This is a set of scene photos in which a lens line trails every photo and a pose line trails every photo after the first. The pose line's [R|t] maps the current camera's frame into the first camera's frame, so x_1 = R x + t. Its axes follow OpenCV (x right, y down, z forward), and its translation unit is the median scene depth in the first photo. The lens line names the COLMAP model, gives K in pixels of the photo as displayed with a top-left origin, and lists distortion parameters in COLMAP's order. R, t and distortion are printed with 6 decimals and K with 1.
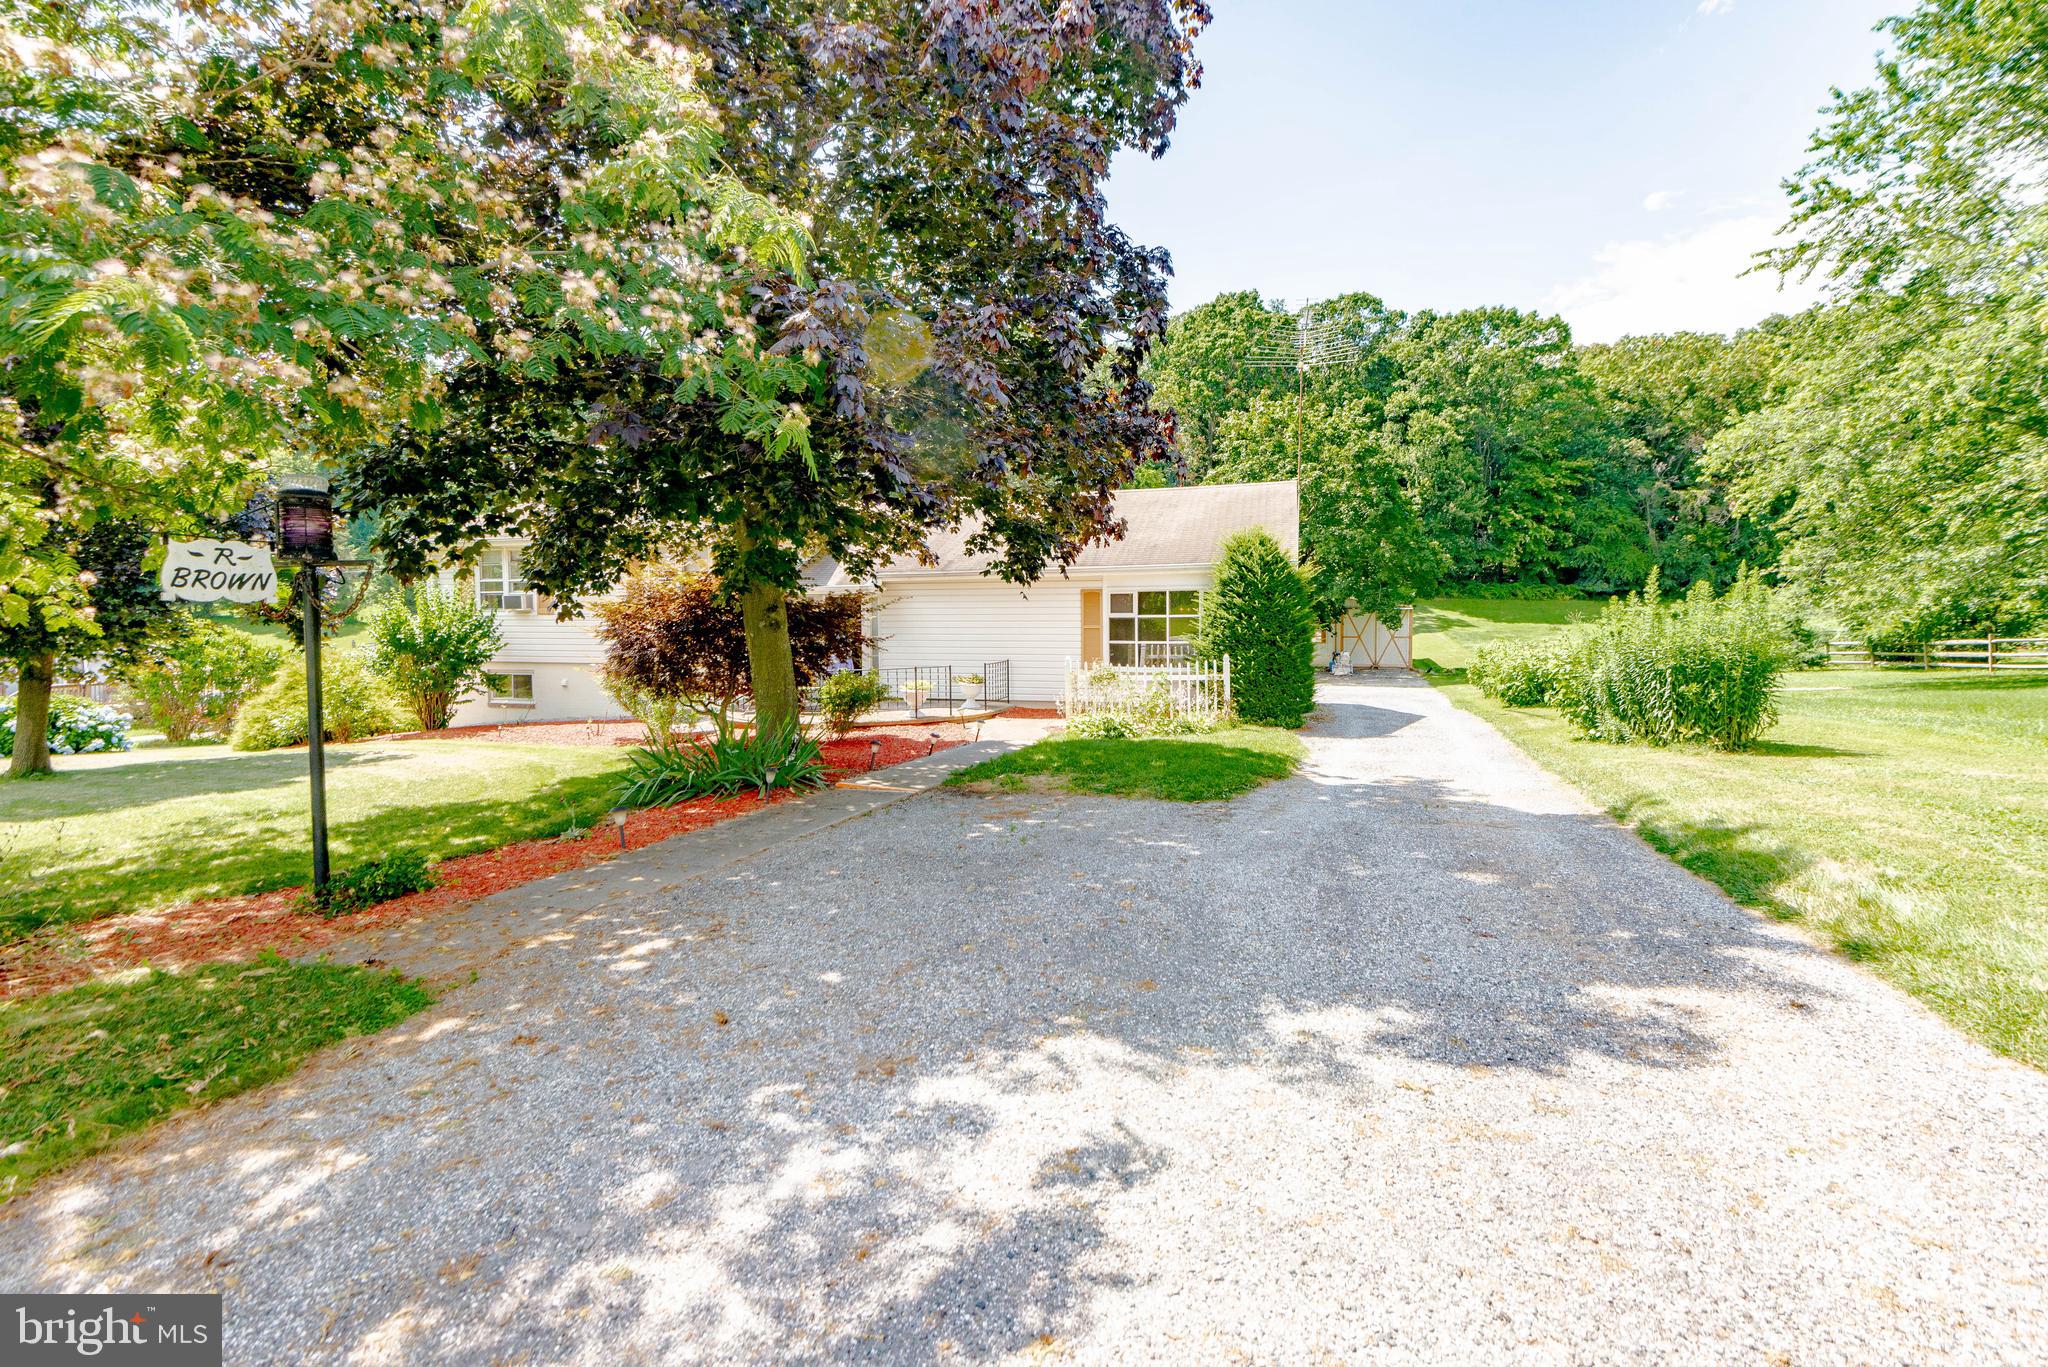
lens RADIAL K [[949.7, 0, 1017.5], [0, 949.7, 667.3], [0, 0, 1]] dist [0.000448, 0.000770]
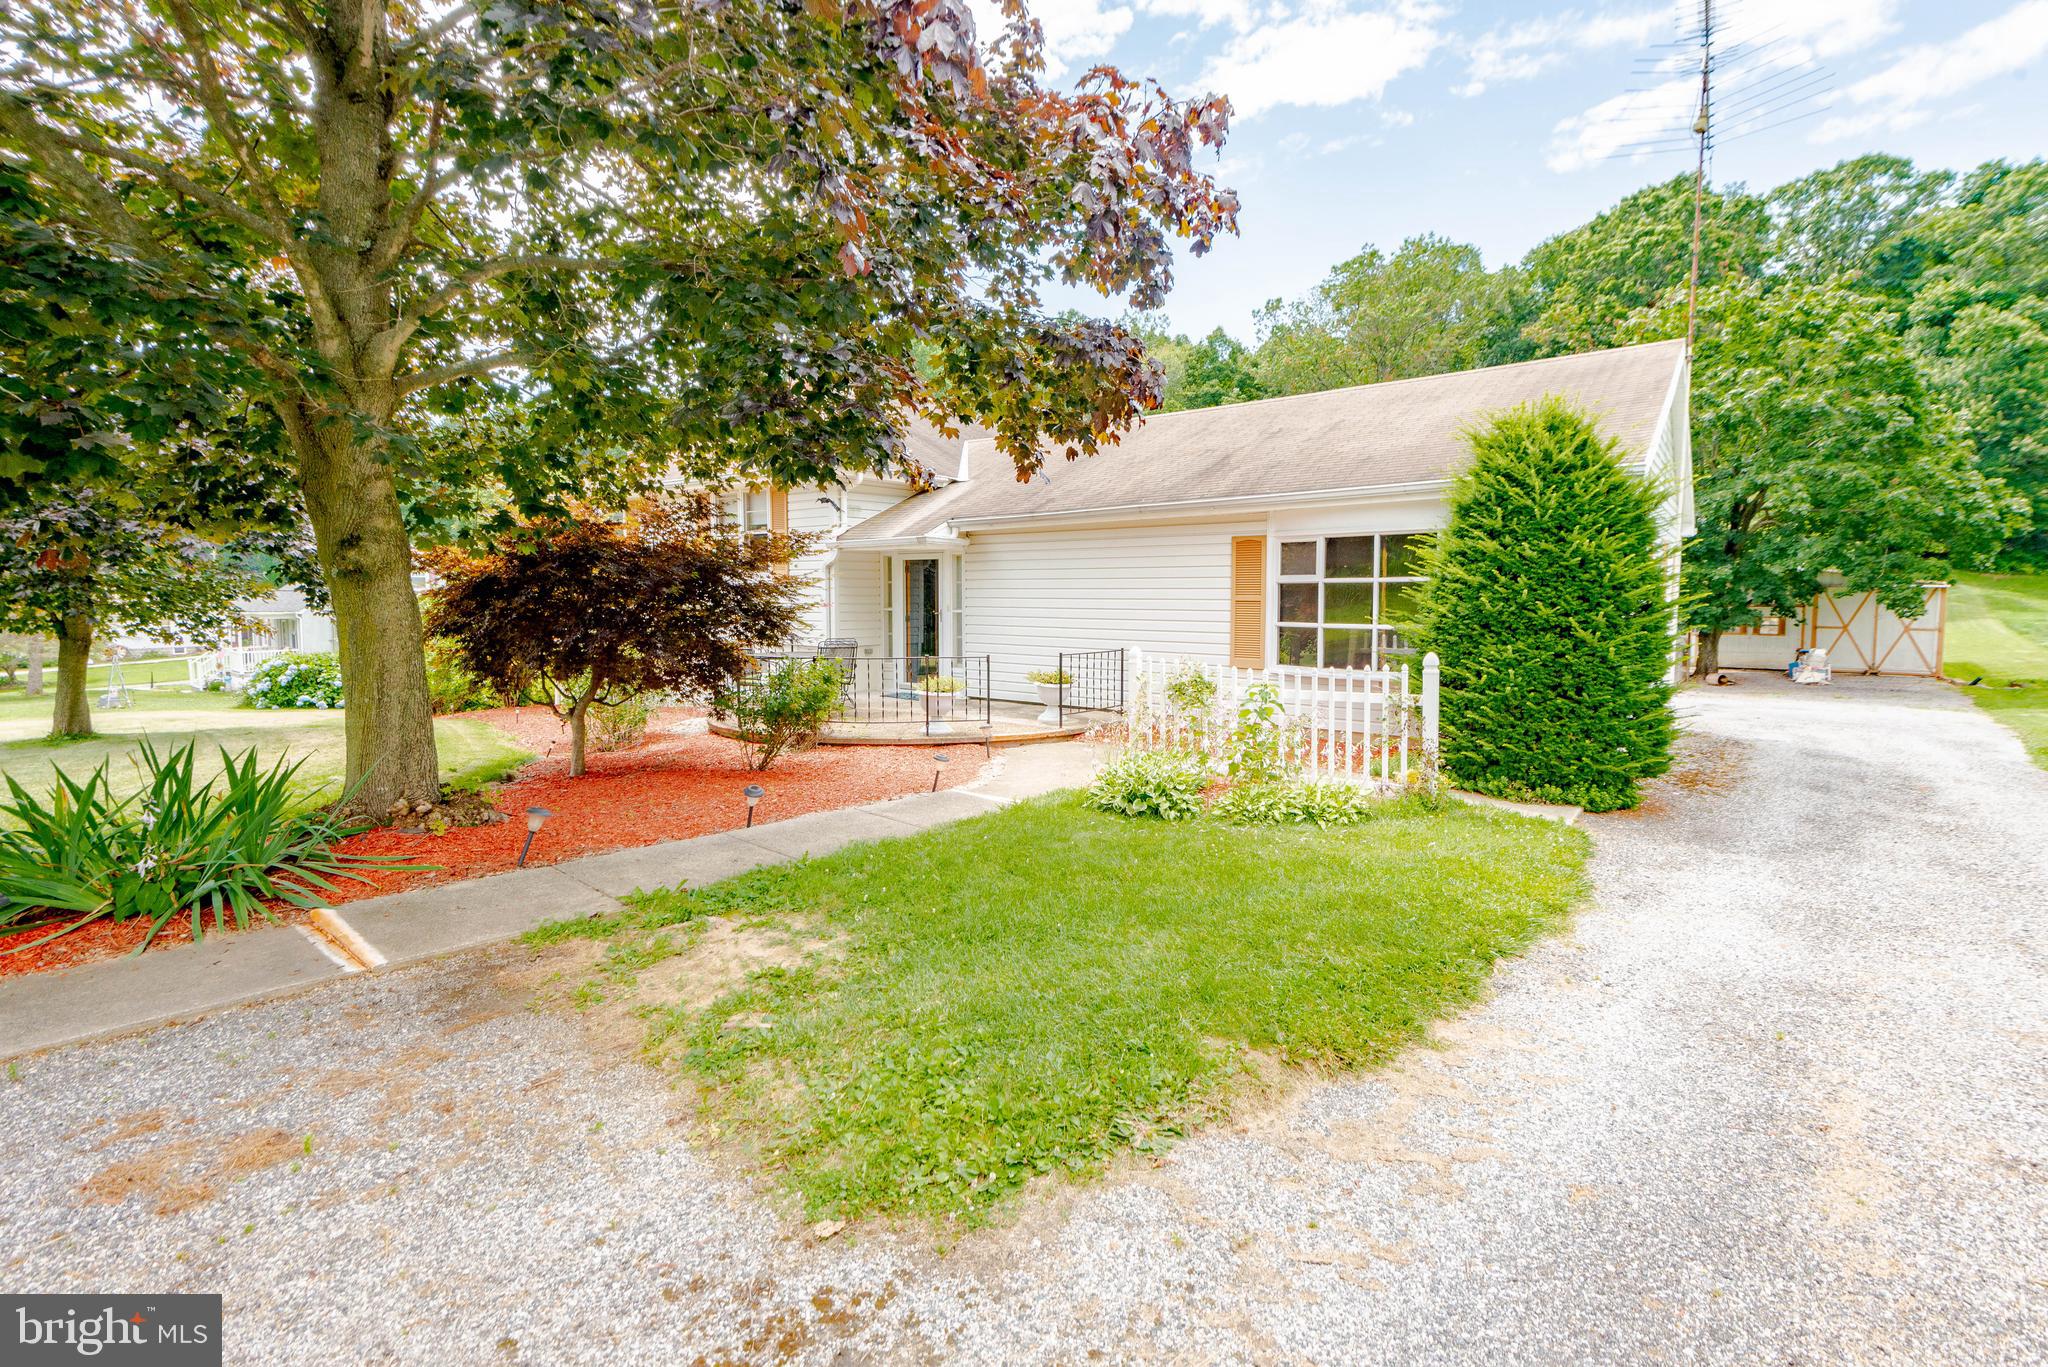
lens RADIAL K [[949.7, 0, 1027.6], [0, 949.7, 654.5], [0, 0, 1]] dist [0.000448, 0.000770]
pose [[0.930243, 0.031152, -0.365618, 0.040114], [-0.028622, 0.999514, 0.012339, -0.002477], [0.365825, -0.001013, 0.930683, 0.094158]]
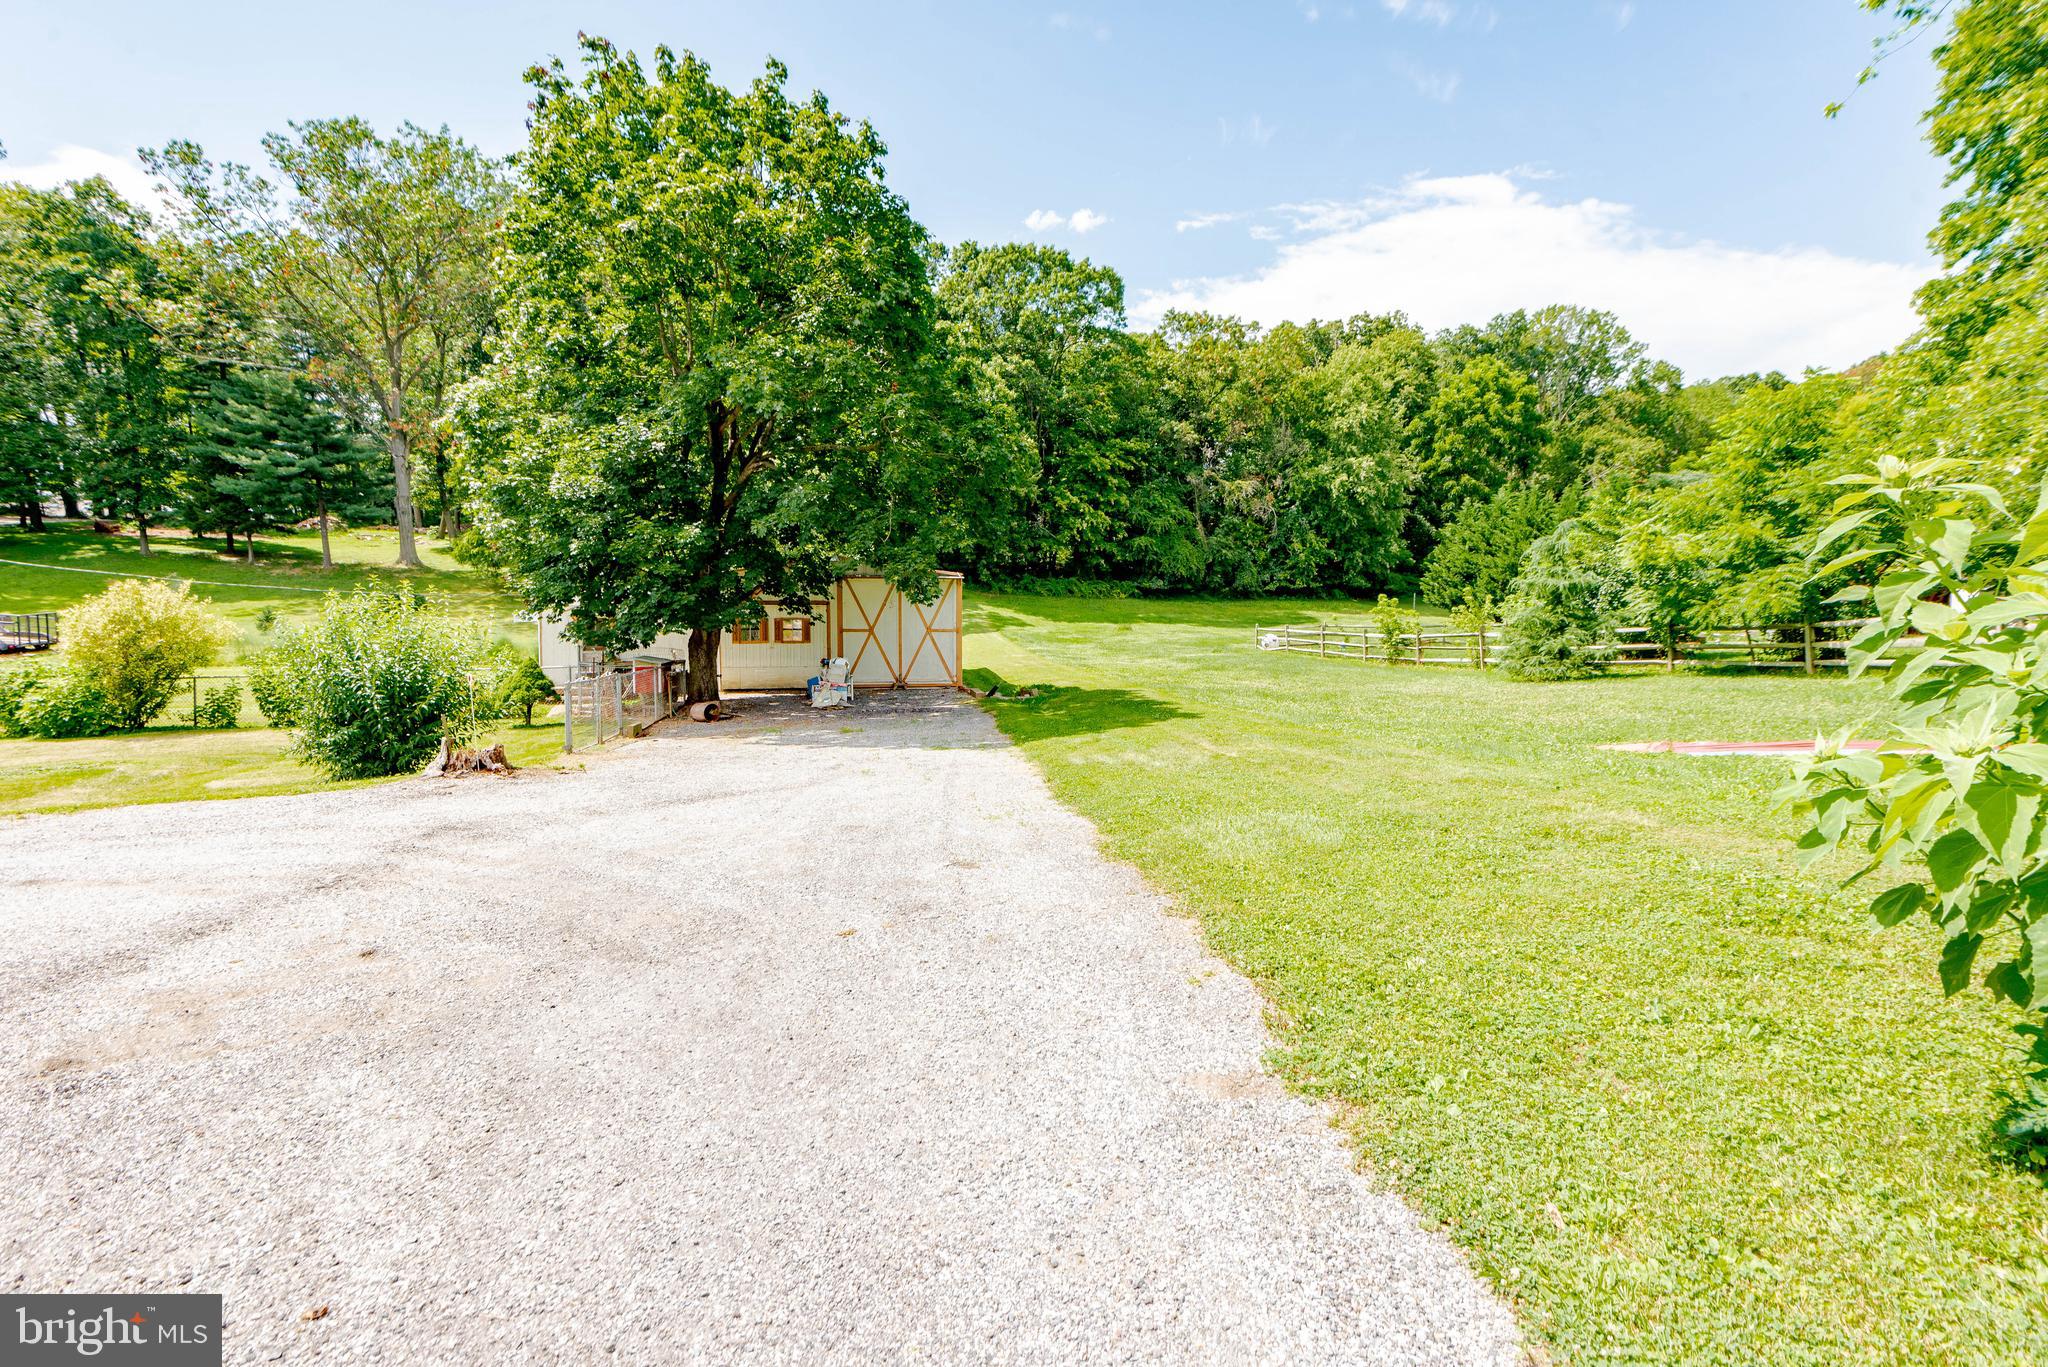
lens RADIAL K [[949.7, 0, 1022.1], [0, 949.7, 668.9], [0, 0, 1]] dist [0.000448, 0.000770]
pose [[0.896617, -0.013939, 0.442587, 0.110548], [0.017759, 0.999832, -0.004490, -0.003549], [-0.442450, 0.011885, 0.896714, 0.267306]]
